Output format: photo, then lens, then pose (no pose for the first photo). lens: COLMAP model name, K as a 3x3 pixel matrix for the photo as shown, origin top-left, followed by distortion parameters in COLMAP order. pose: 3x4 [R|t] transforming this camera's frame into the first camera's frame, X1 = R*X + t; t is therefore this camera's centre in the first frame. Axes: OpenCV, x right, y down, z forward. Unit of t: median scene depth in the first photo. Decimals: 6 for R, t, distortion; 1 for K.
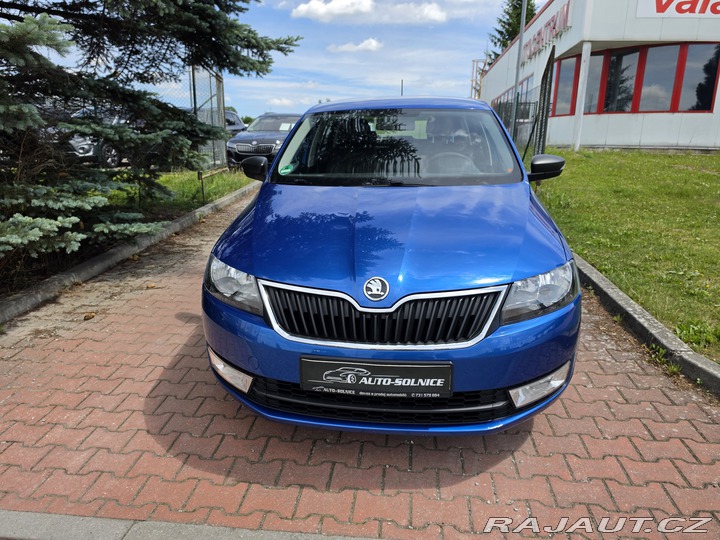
lens RADIAL K [[521.3, 0, 350.7], [0, 521.3, 270.0], [0, 0, 1]] dist [0.055155, -0.082680]
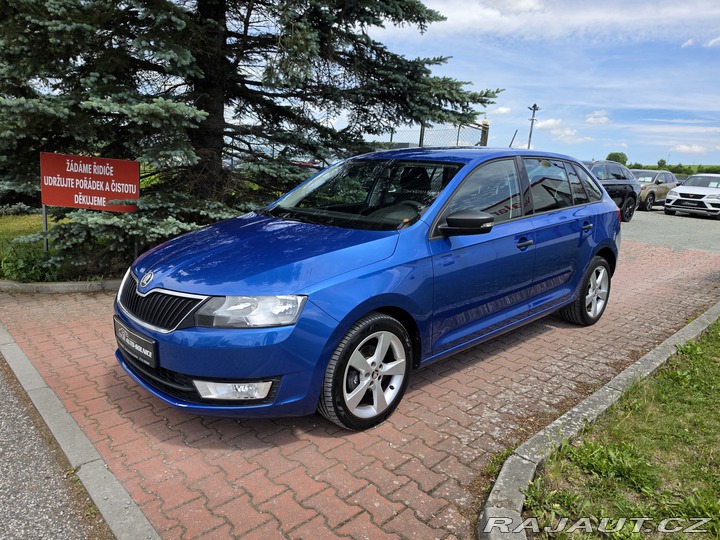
lens RADIAL K [[521.3, 0, 350.7], [0, 521.3, 270.0], [0, 0, 1]] dist [0.055155, -0.082680]
pose [[0.744785, 0.162529, -0.647209, 0.422643], [-0.213481, 0.976947, -0.000333, -0.033733], [0.632235, 0.138415, 0.762313, 0.078025]]
